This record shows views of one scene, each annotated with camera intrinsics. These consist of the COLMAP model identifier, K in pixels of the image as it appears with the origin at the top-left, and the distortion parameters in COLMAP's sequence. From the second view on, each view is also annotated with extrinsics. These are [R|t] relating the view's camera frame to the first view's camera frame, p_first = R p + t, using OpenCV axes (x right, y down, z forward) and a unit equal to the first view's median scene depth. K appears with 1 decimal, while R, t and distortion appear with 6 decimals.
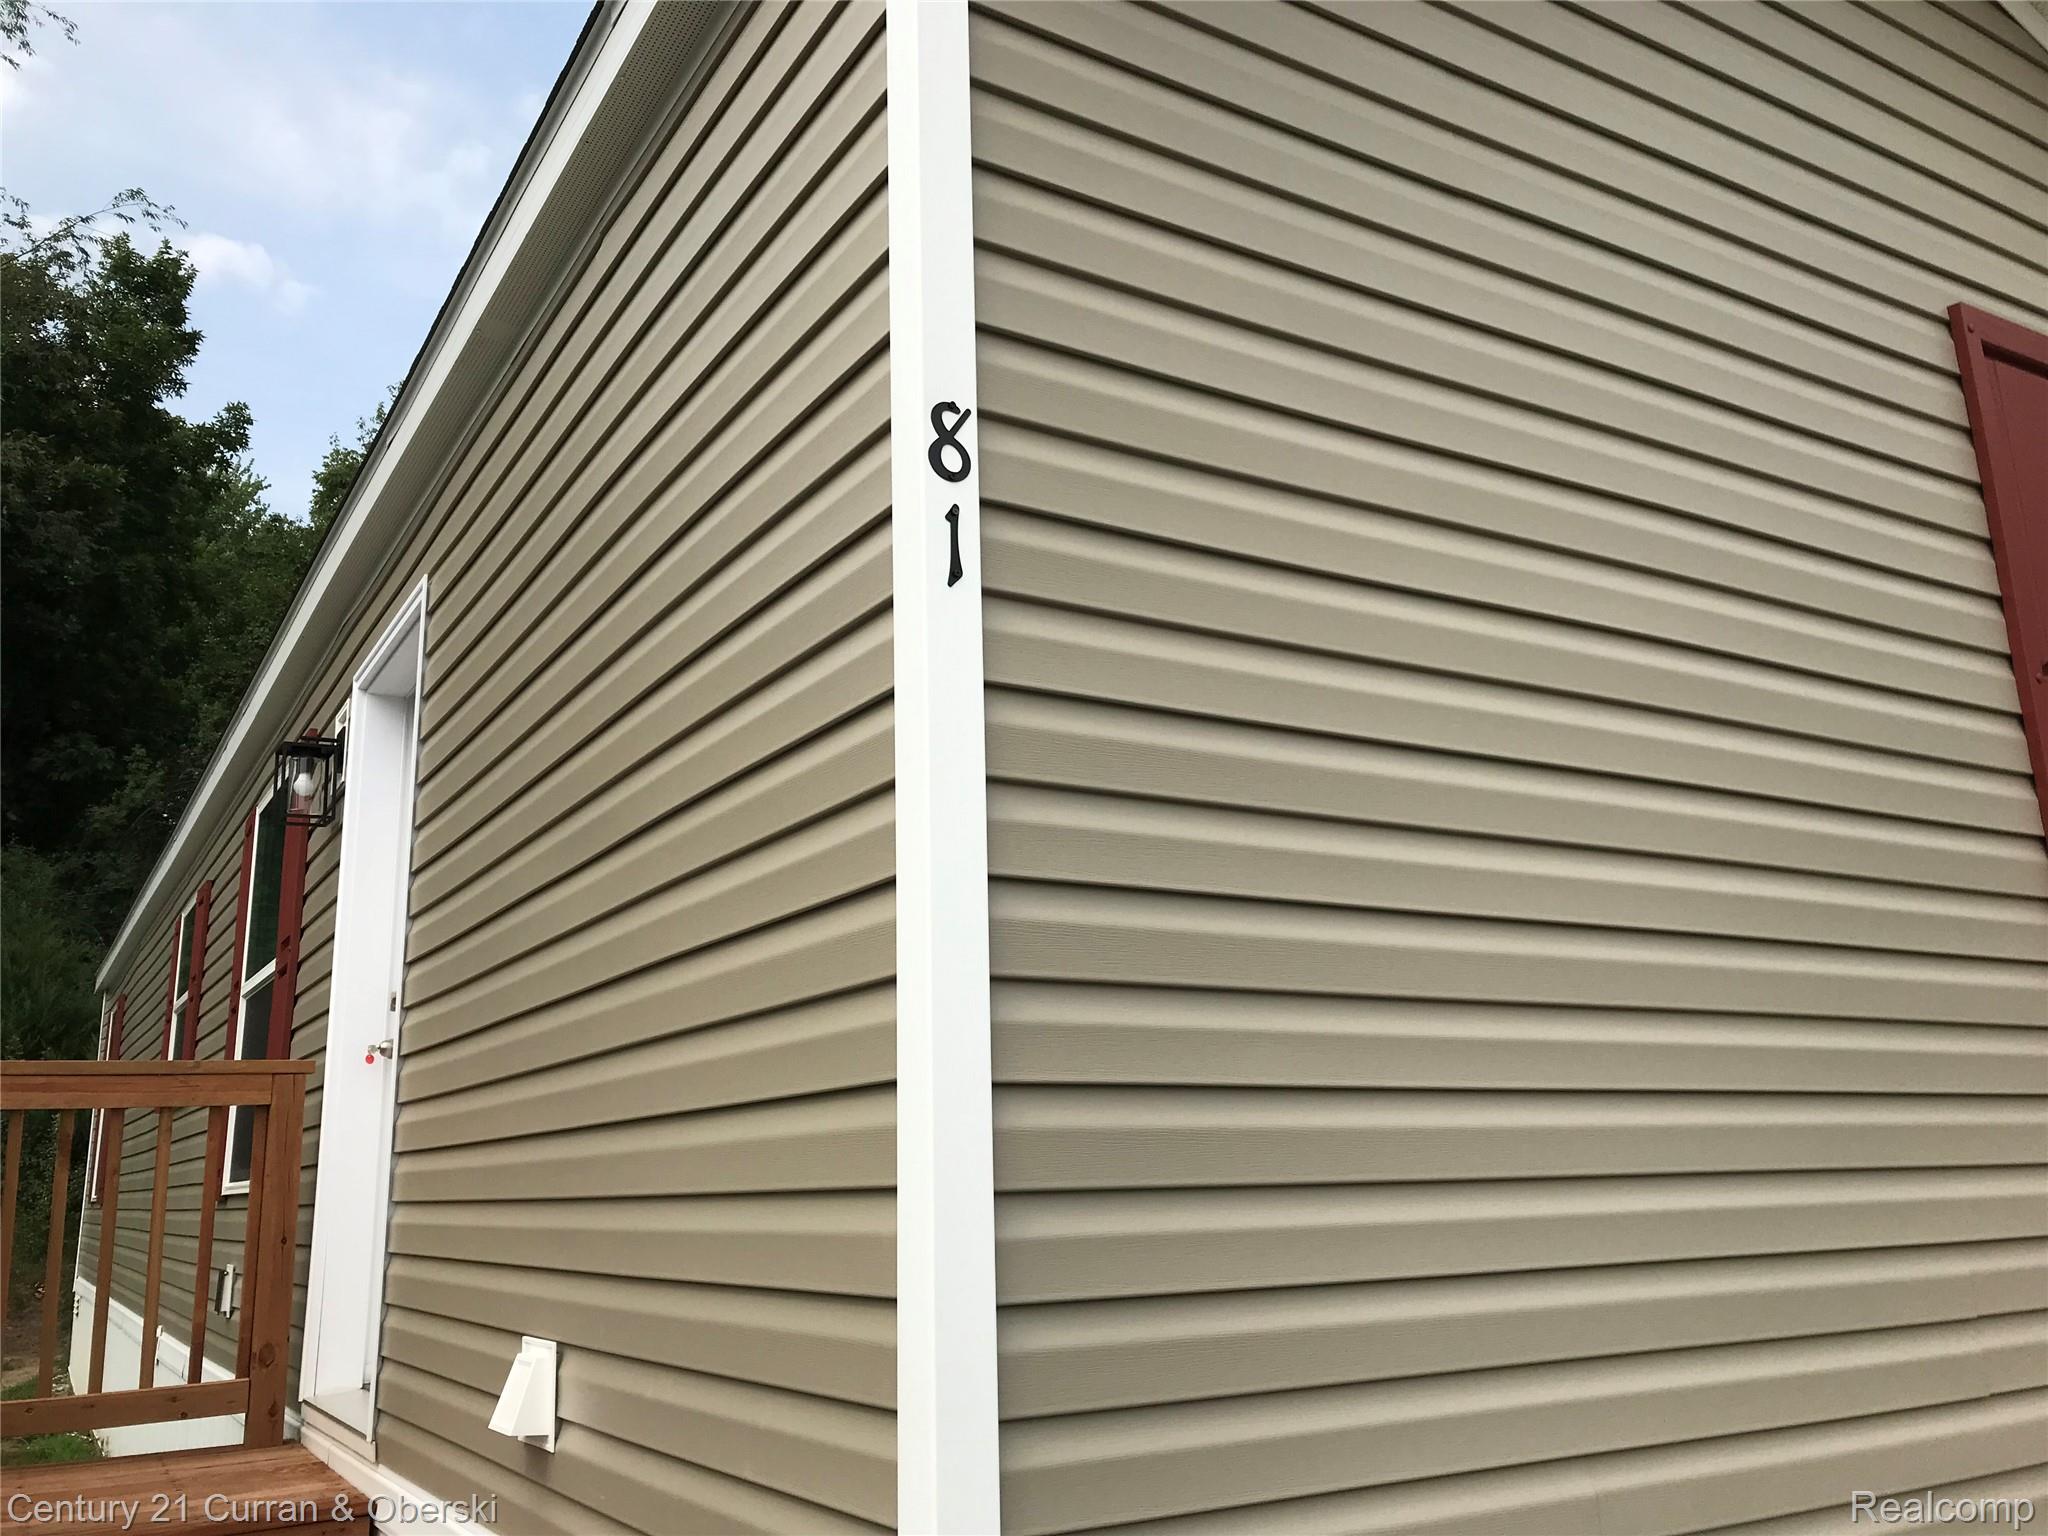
lens RADIAL K [[1662.6, 0, 1018.5], [0, 1662.6, 762.7], [0, 0, 1]] dist [0.029551, -0.041876]
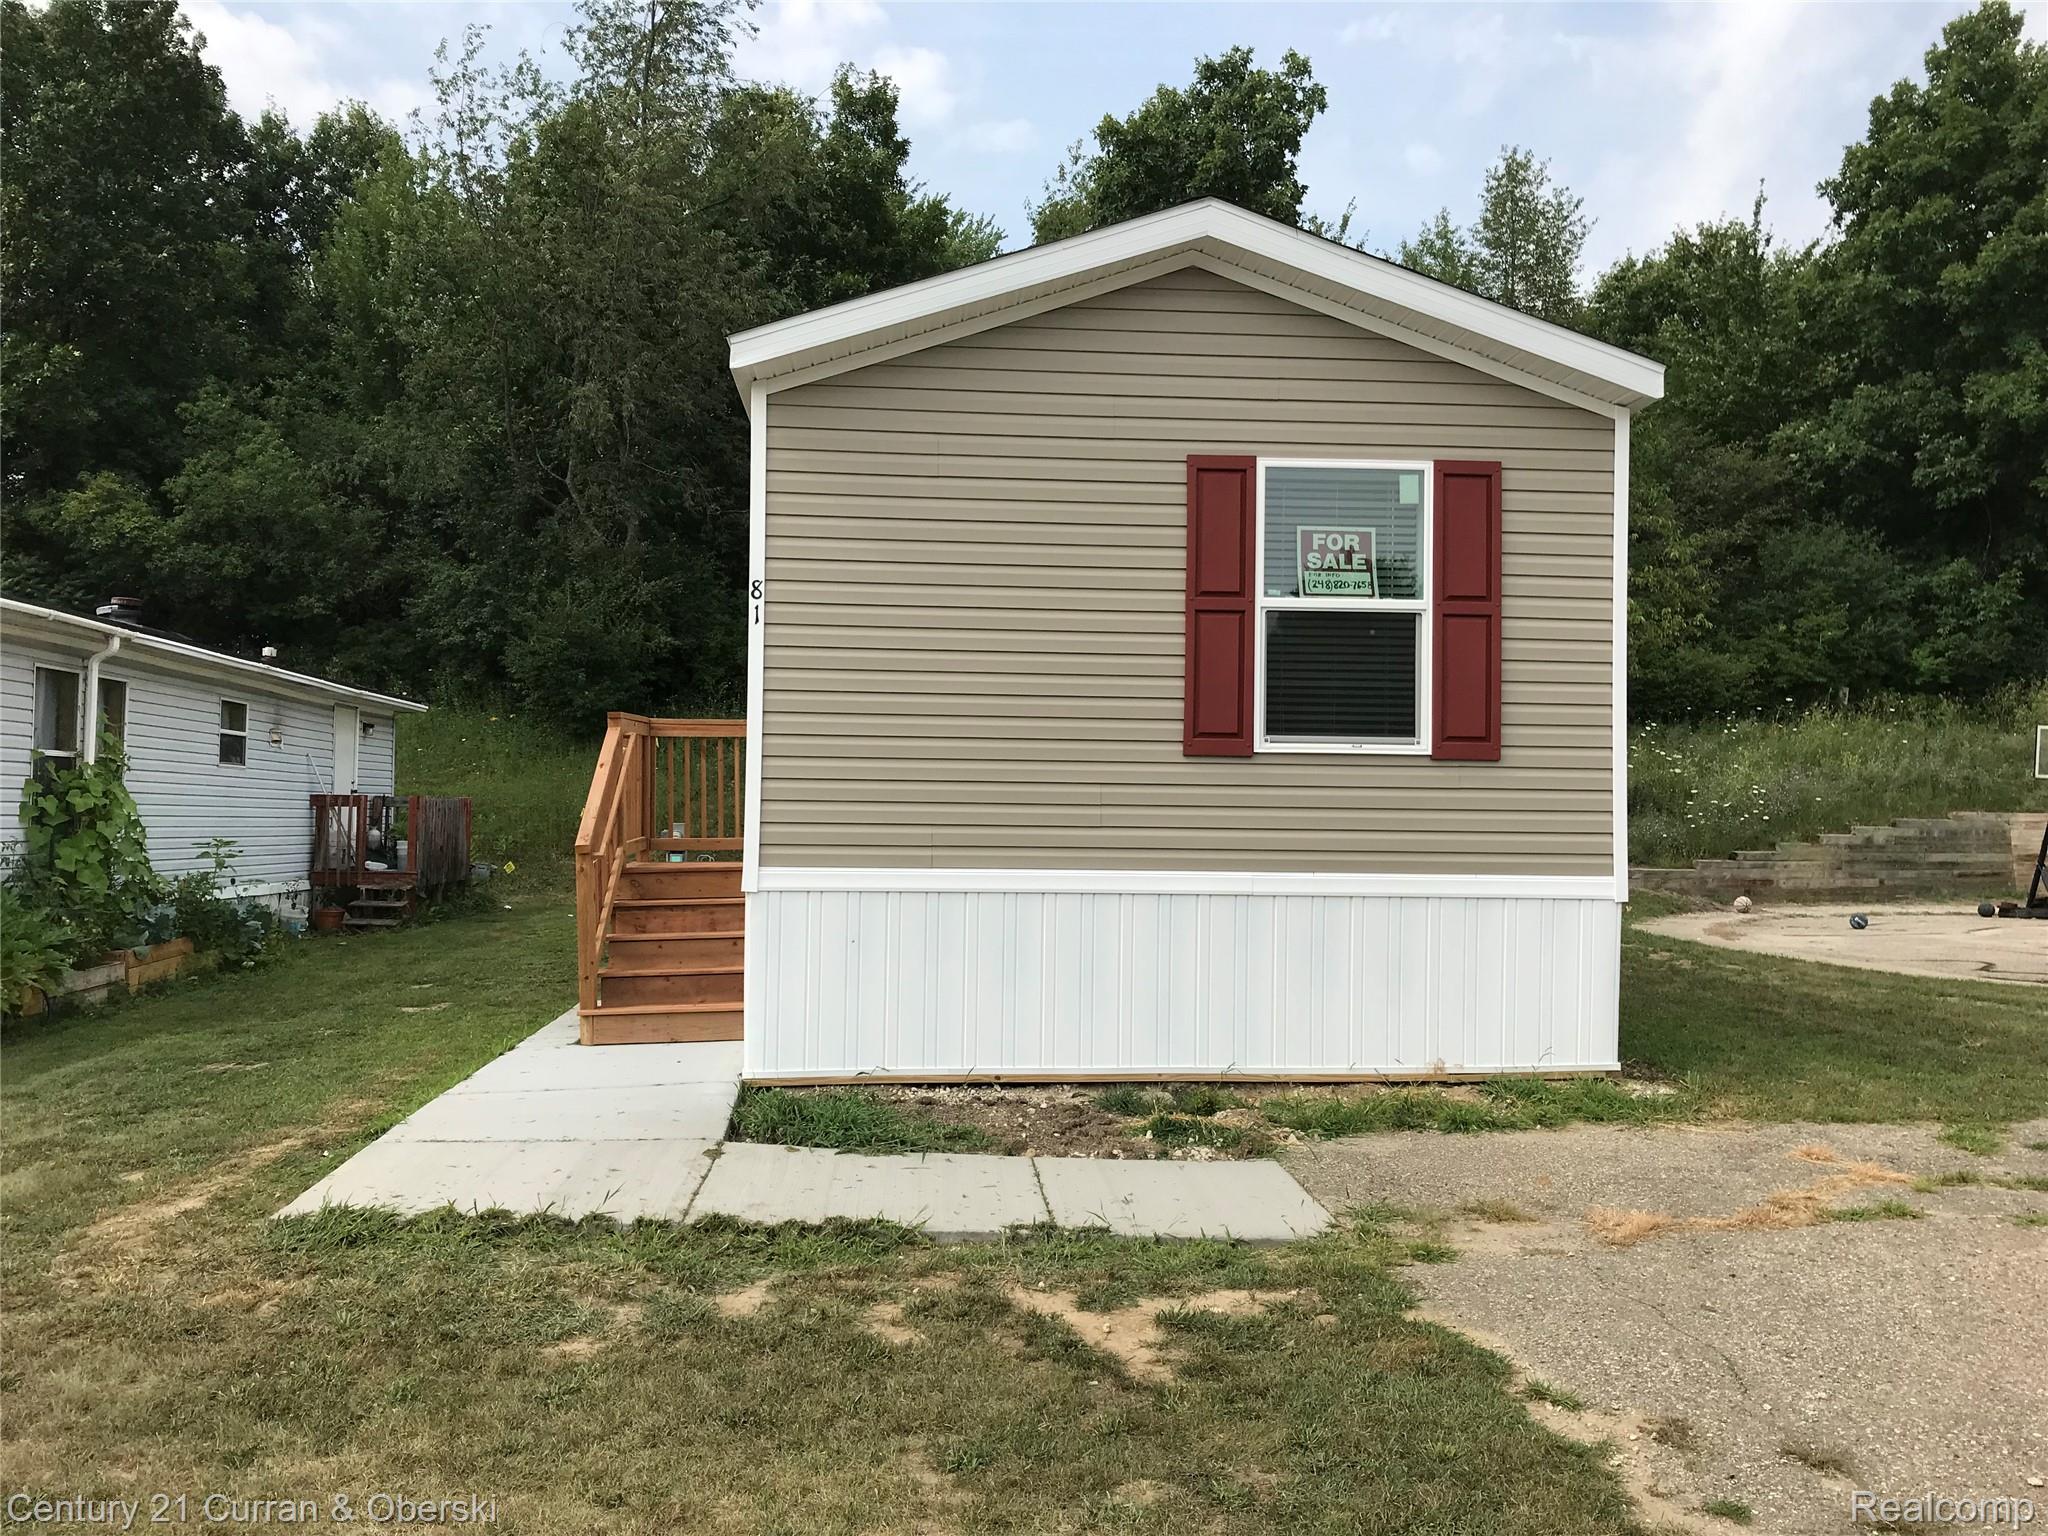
lens RADIAL K [[1662.6, 0, 1027.9], [0, 1662.6, 766.2], [0, 0, 1]] dist [0.029551, -0.041876]
pose [[0.896970, 0.026618, -0.441290, 0.848527], [0.068198, 0.977907, 0.197605, -0.185902], [0.436800, -0.207341, 0.875337, -0.869307]]
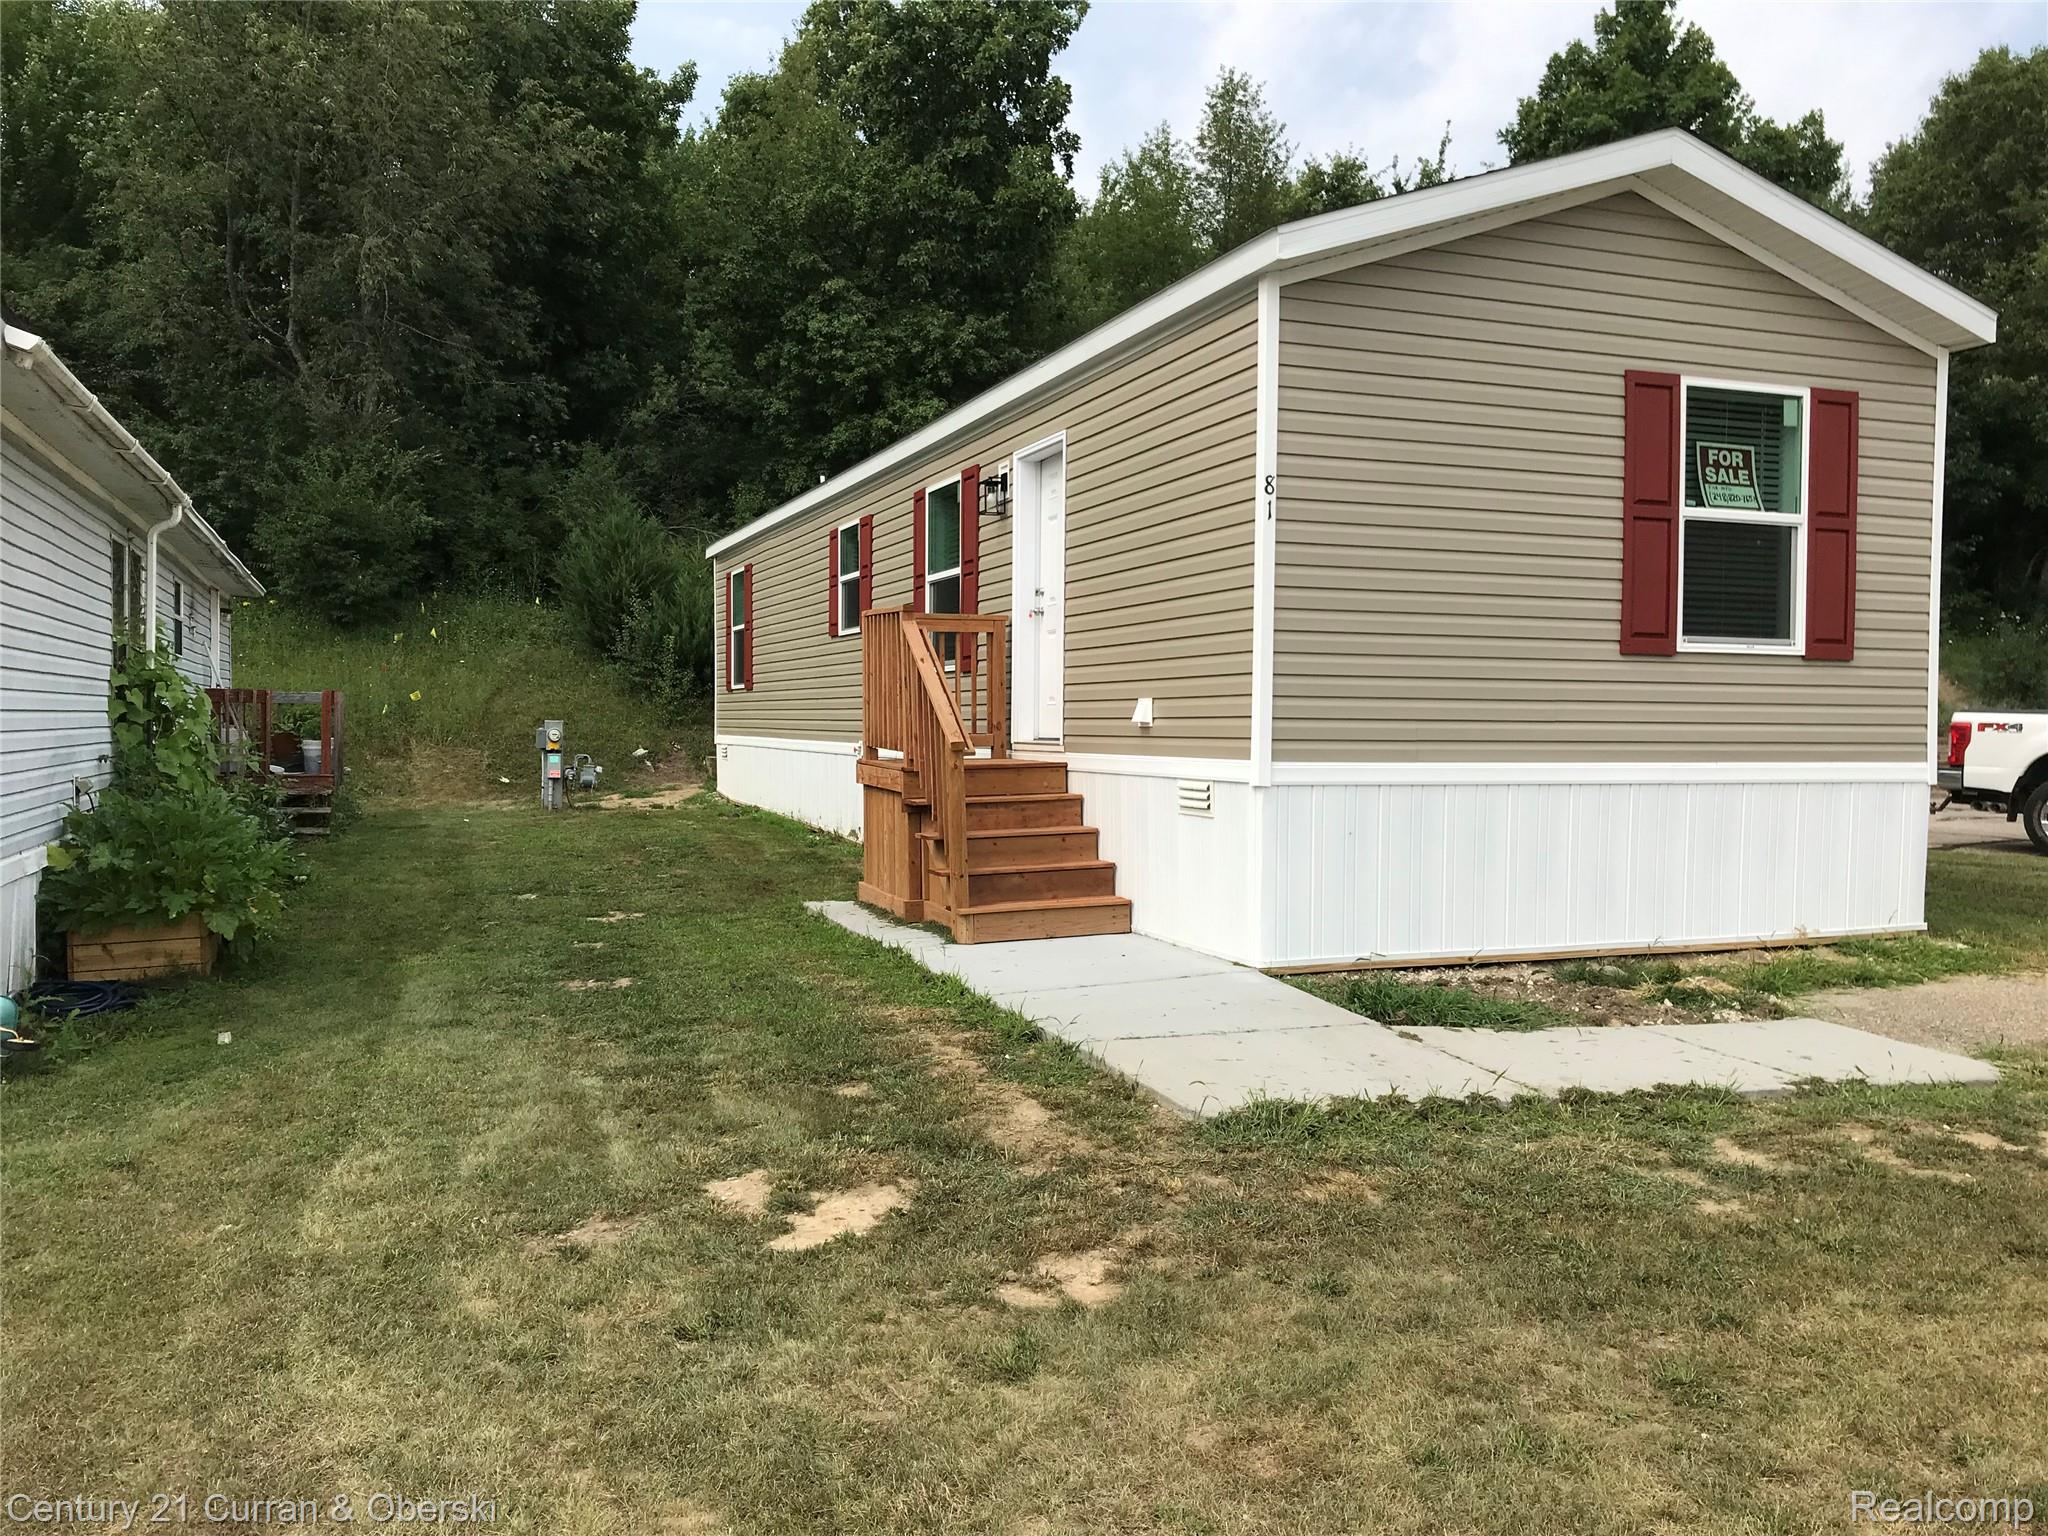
lens RADIAL K [[1662.6, 0, 1019.3], [0, 1662.6, 769.3], [0, 0, 1]] dist [0.029551, -0.041876]
pose [[0.983164, 0.045047, -0.177083, 0.040175], [0.004447, 0.962949, 0.269647, -0.219517], [0.182669, -0.265895, 0.946537, -1.154591]]
